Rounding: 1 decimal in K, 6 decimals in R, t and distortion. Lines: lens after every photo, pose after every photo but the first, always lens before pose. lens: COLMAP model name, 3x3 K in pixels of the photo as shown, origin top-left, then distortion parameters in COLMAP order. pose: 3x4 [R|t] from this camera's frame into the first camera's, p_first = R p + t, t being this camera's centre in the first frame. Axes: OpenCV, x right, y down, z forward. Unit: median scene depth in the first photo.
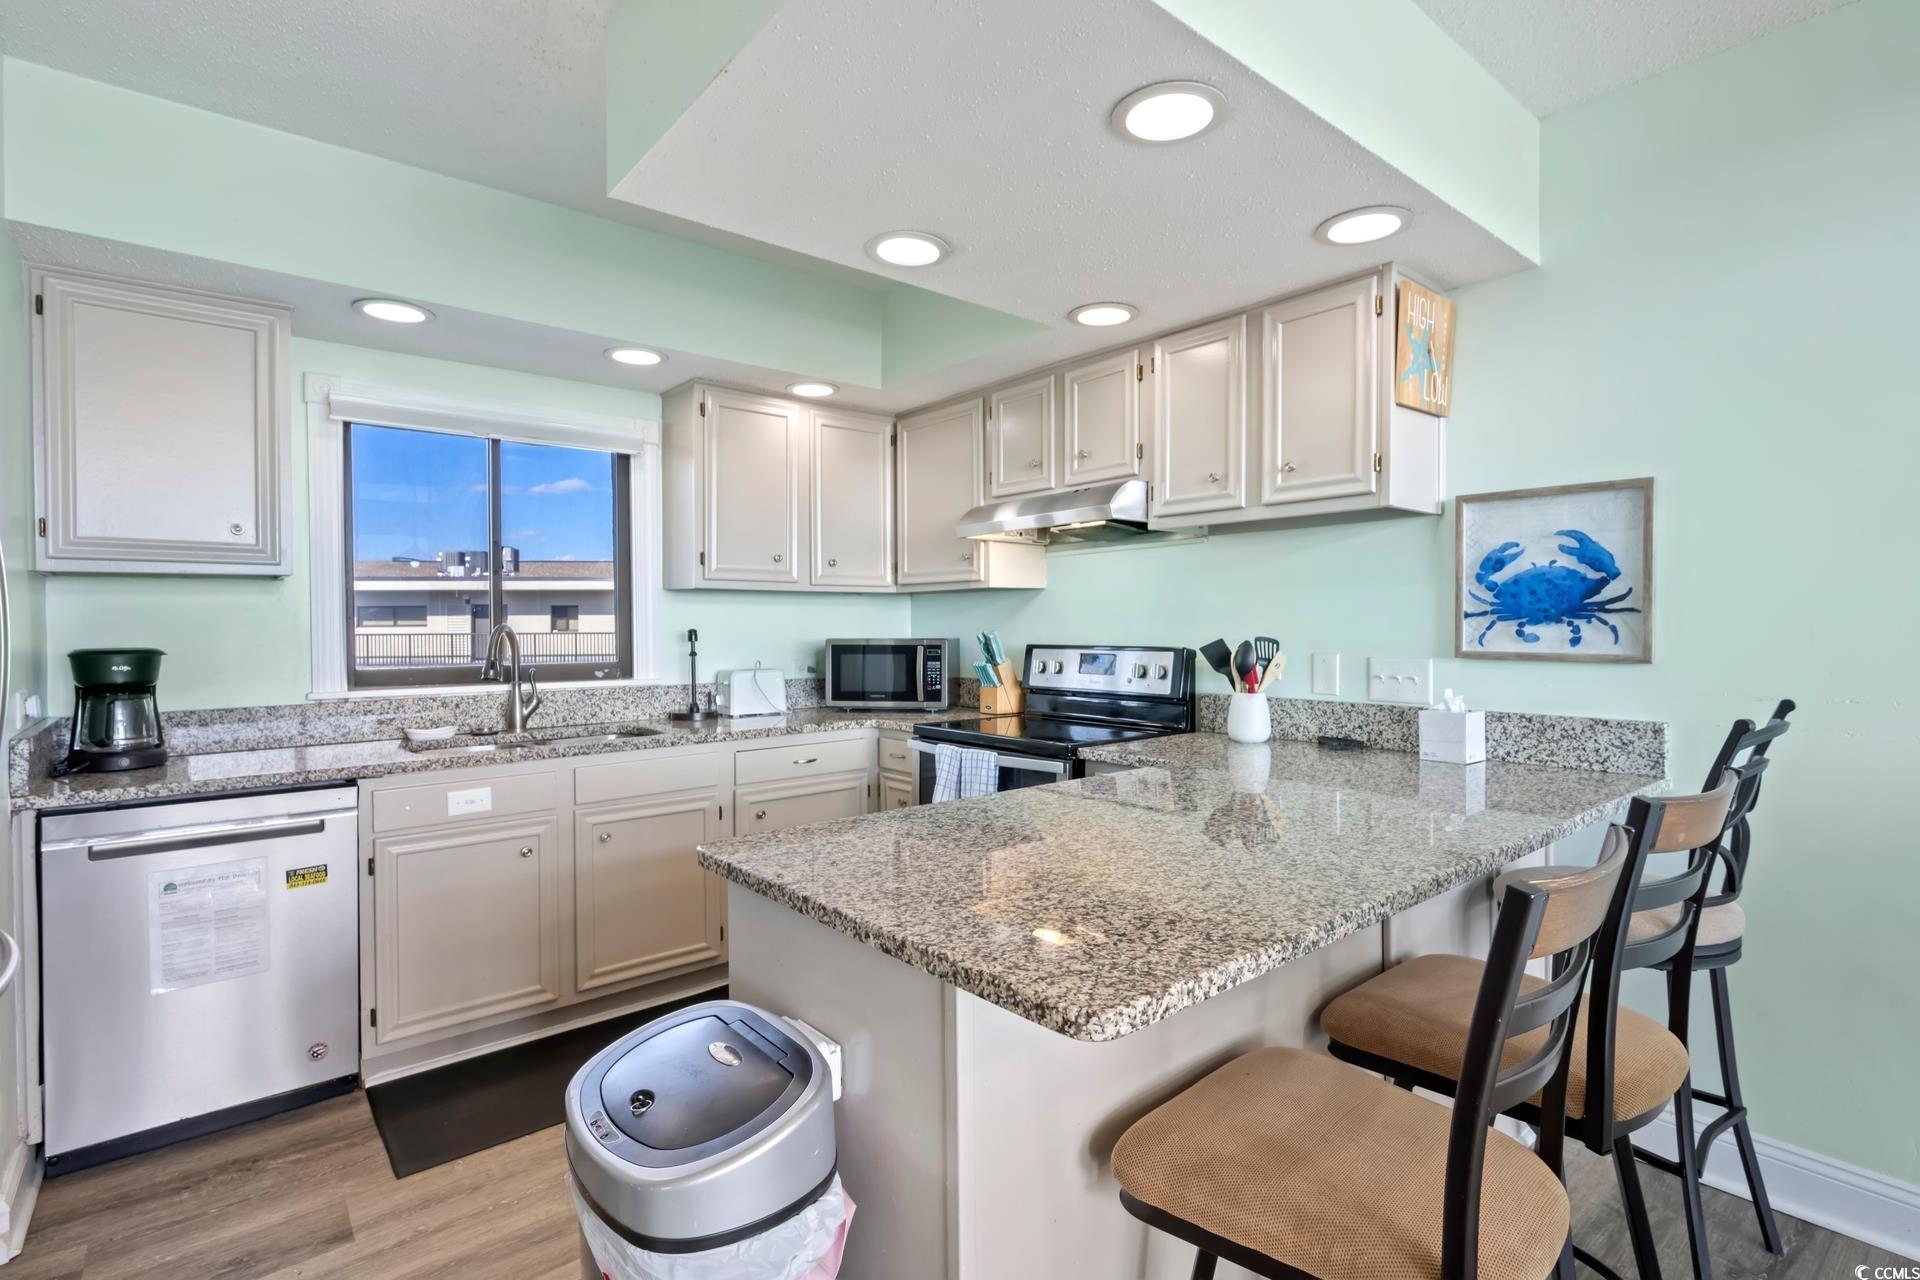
lens RADIAL K [[935.5, 0, 969.4], [0, 935.5, 638.4], [0, 0, 1]] dist [-0.004082, -0.000614]
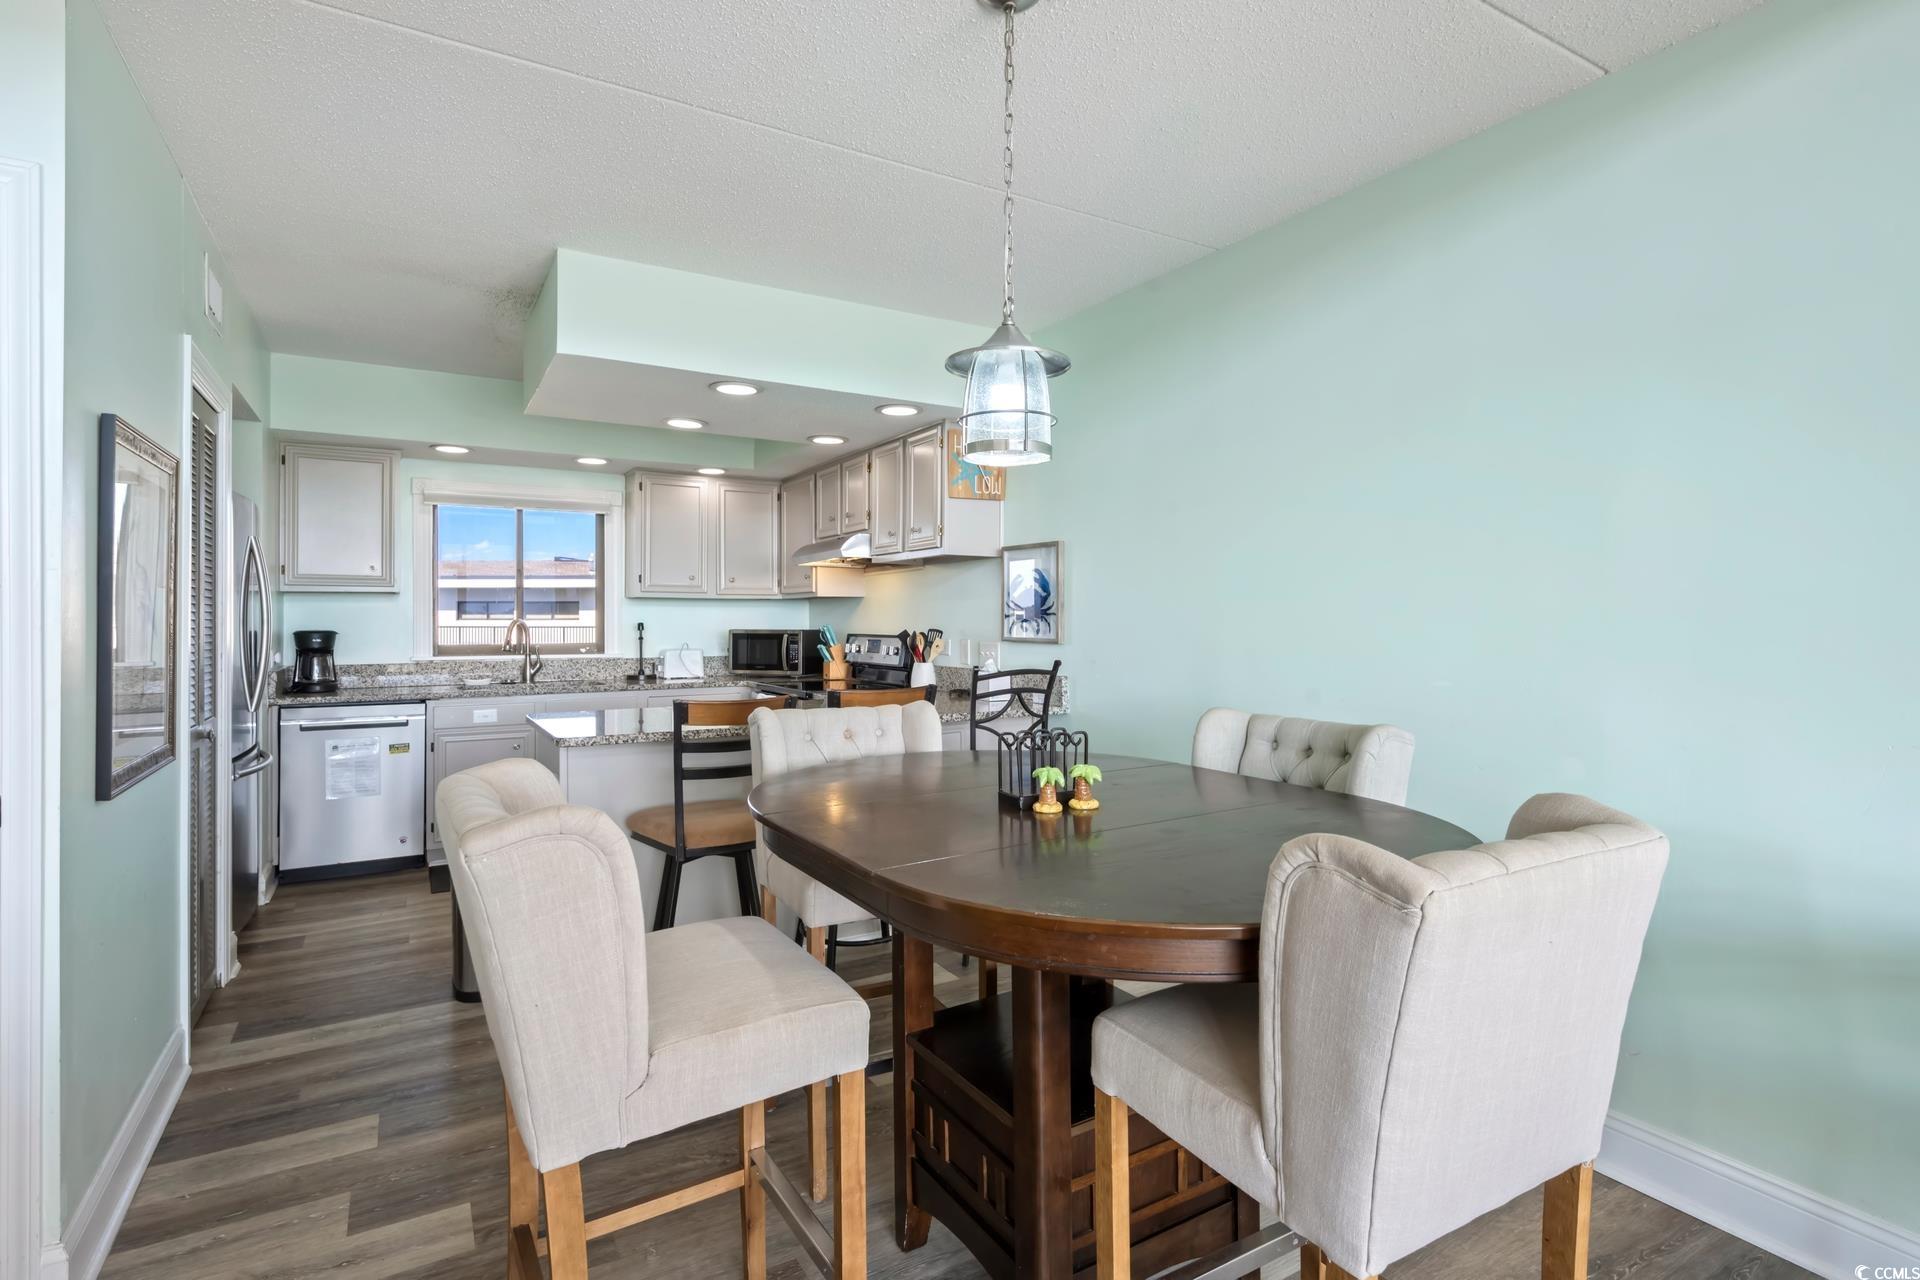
lens RADIAL K [[935.5, 0, 947.5], [0, 935.5, 621.6], [0, 0, 1]] dist [-0.004082, -0.000614]
pose [[0.987114, 0.004636, -0.159952, 0.589176], [-0.006777, 0.999895, -0.012841, 0.006375], [0.159876, 0.013759, 0.987041, -0.600777]]
